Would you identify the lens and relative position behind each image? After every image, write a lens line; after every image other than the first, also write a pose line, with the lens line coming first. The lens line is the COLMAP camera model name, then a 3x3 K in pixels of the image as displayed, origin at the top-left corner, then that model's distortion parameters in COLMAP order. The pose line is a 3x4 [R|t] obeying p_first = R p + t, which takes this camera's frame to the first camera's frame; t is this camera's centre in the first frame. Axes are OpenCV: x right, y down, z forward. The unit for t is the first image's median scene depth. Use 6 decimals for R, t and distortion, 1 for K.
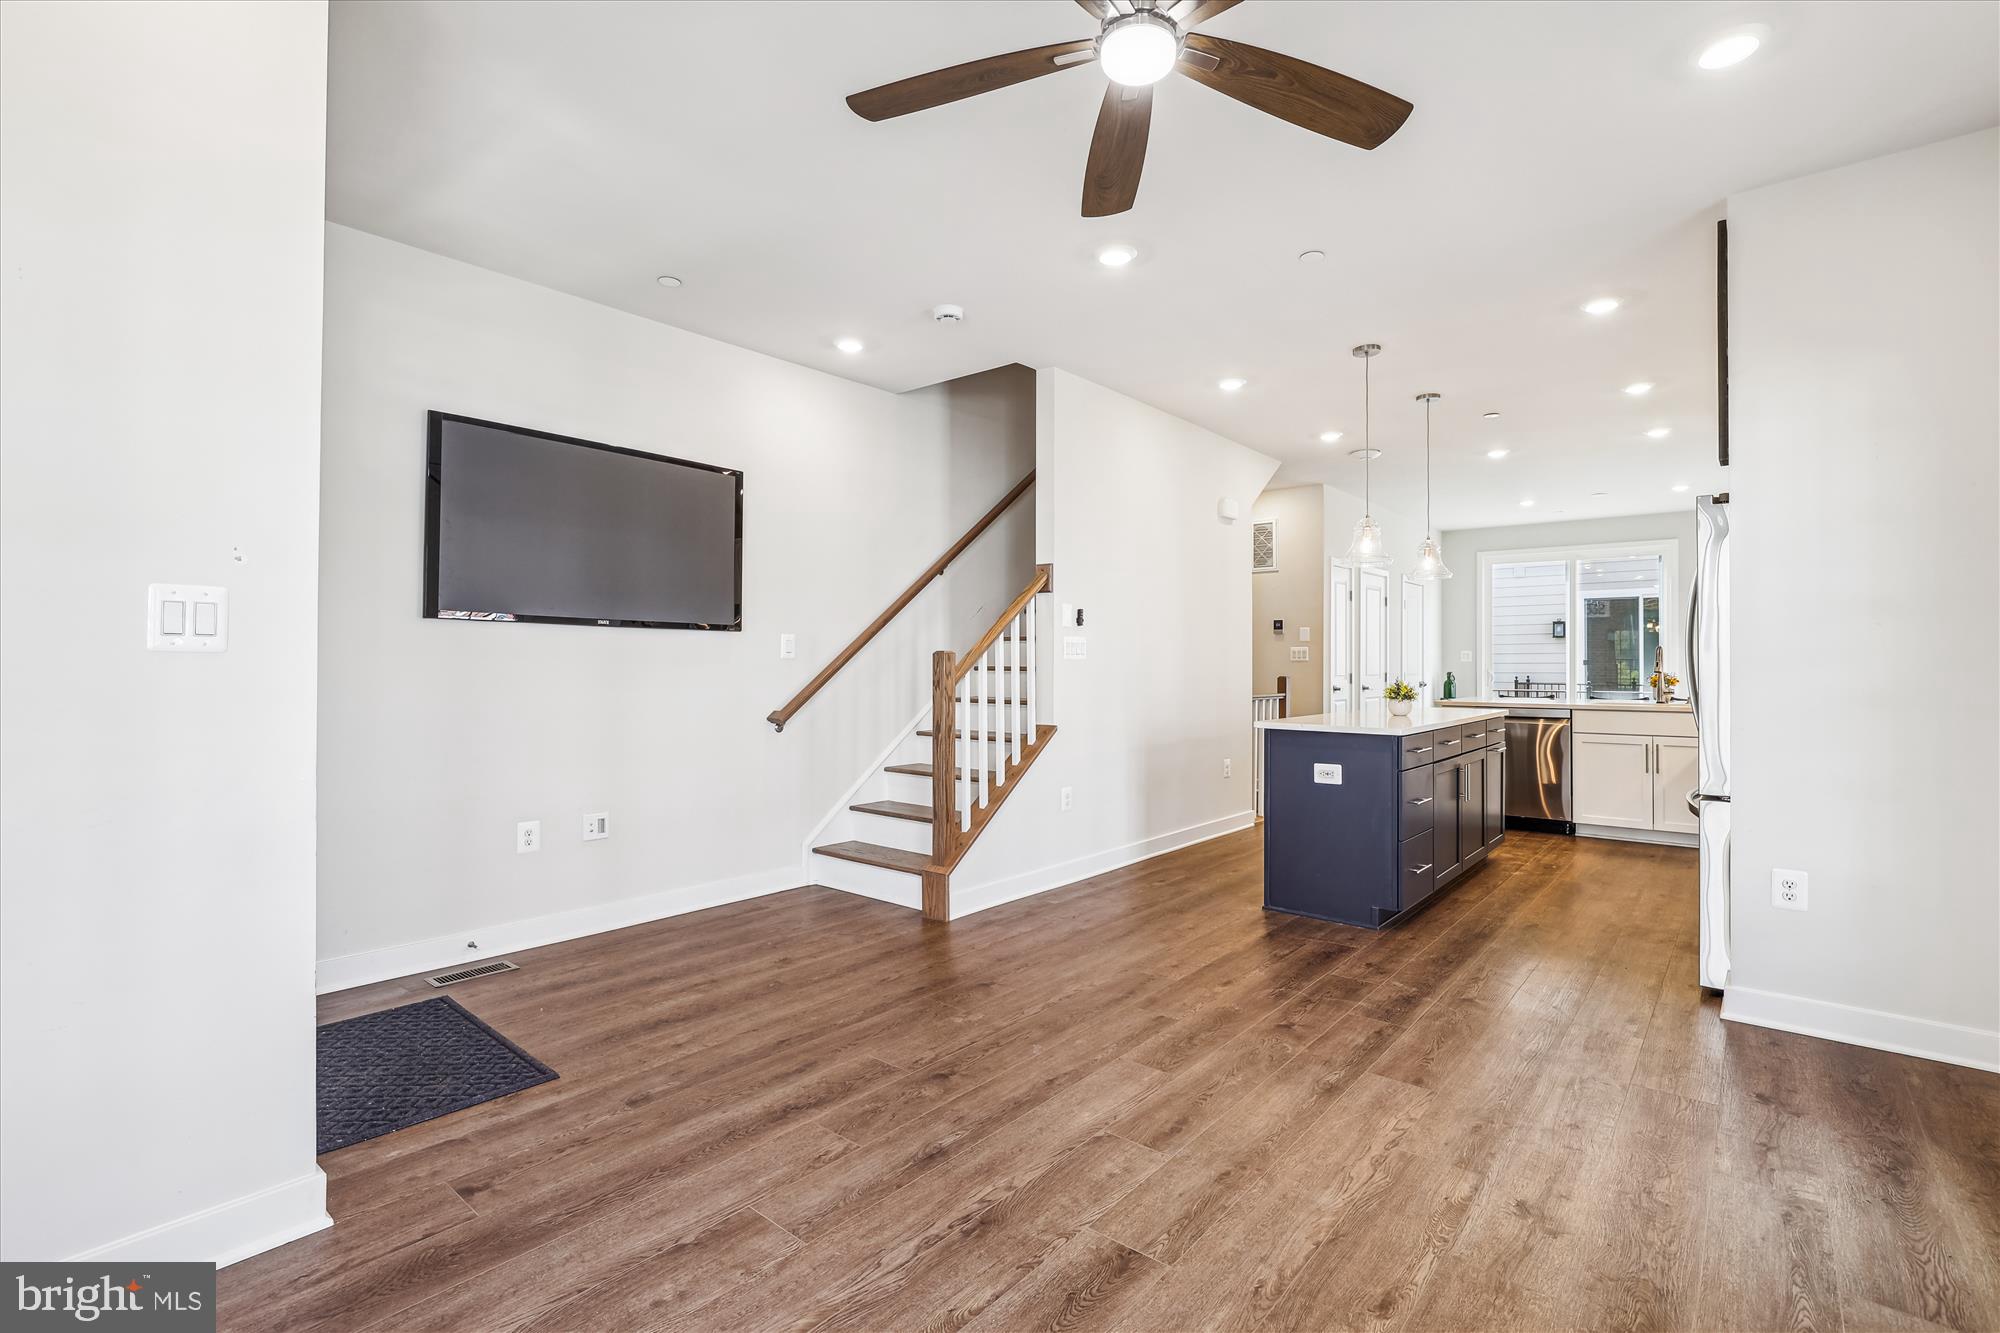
lens RADIAL K [[912.7, 0, 1002.1], [0, 912.7, 665.1], [0, 0, 1]] dist [-0.020001, -0.000033]
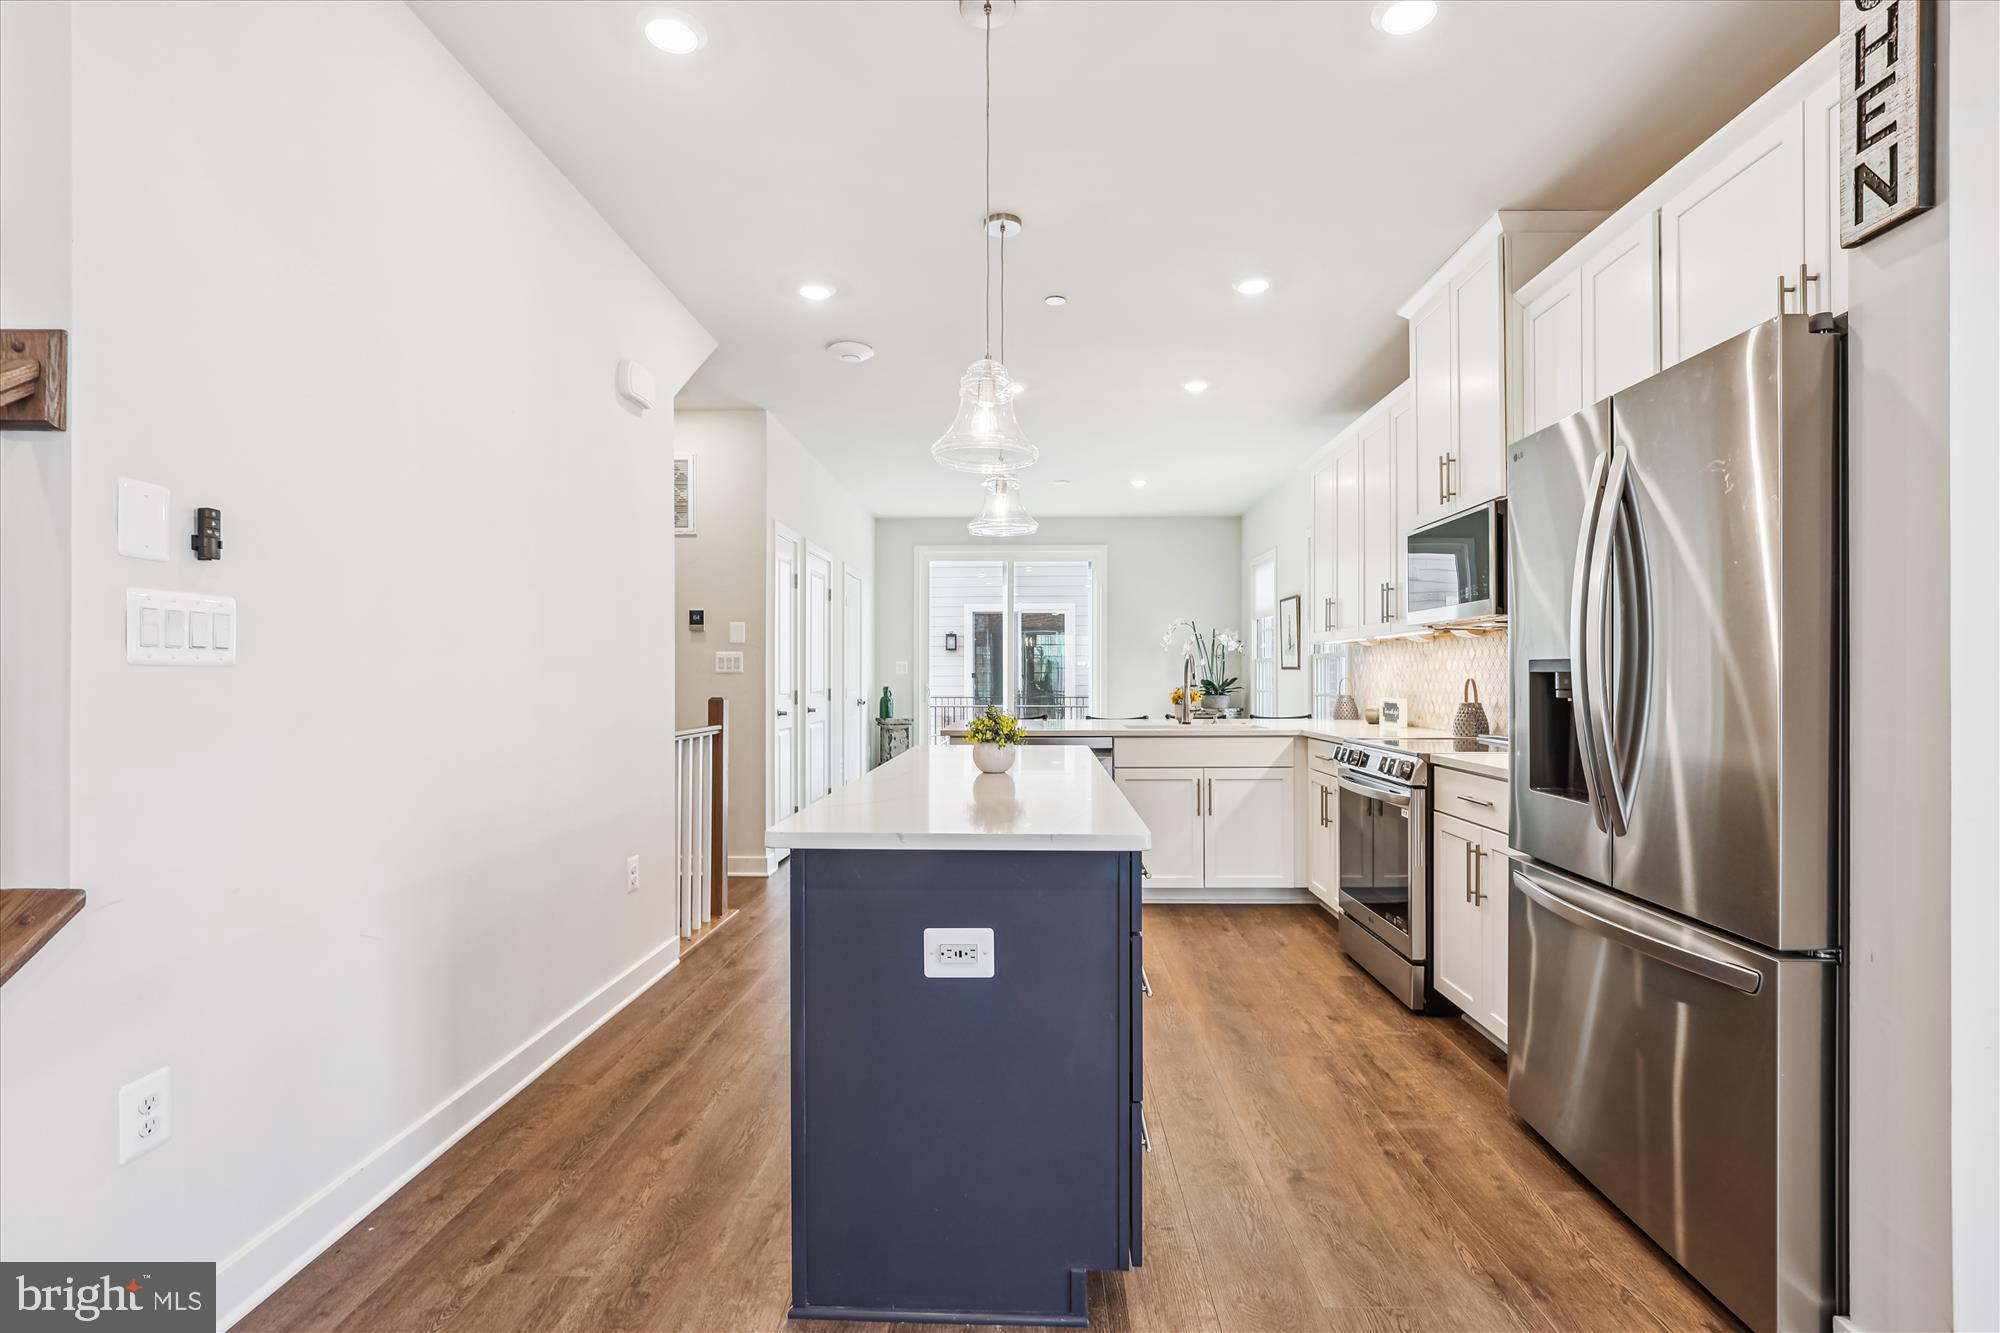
lens RADIAL K [[912.7, 0, 1008.8], [0, 912.7, 674.8], [0, 0, 1]] dist [-0.020001, -0.000033]
pose [[0.775739, -0.001186, 0.631053, 0.078984], [0.004508, 0.999983, -0.003663, 0.000305], [-0.631038, 0.005687, 0.775731, 0.427821]]
